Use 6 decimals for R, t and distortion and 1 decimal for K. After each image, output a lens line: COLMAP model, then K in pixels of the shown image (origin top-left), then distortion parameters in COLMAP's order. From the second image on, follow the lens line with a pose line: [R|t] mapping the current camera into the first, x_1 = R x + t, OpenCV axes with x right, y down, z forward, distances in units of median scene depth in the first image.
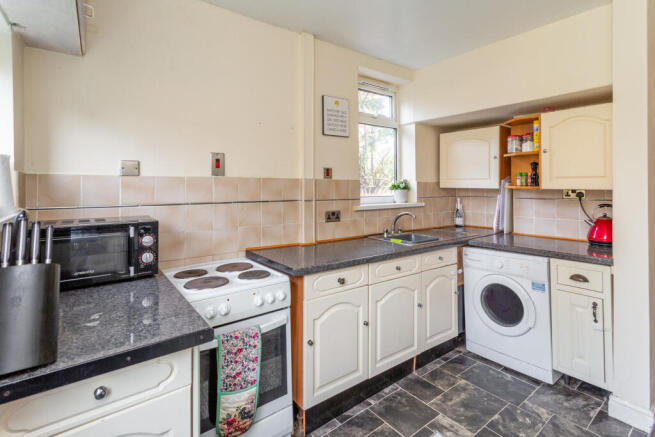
lens RADIAL K [[314.2, 0, 325.0], [0, 314.2, 191.5], [0, 0, 1]] dist [-0.002723, -0.000396]
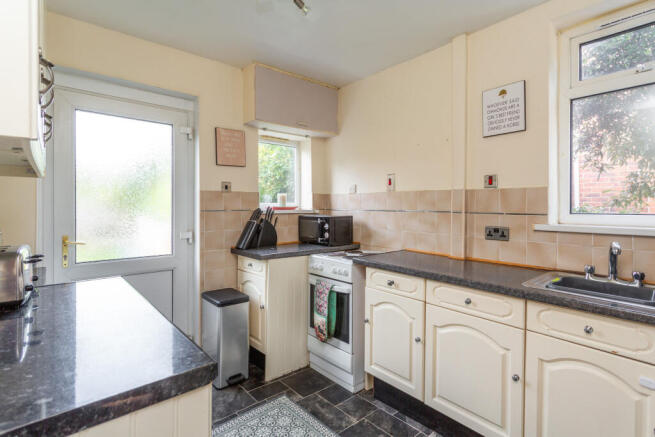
lens RADIAL K [[323.1, 0, 323.5], [0, 323.1, 206.1], [0, 0, 1]] dist [-0.000952, -0.000200]
pose [[0.058284, 0.010034, -0.998250, 1.016874], [-0.013419, 0.999867, 0.009267, 0.007216], [0.998210, 0.012856, 0.058411, 0.604724]]
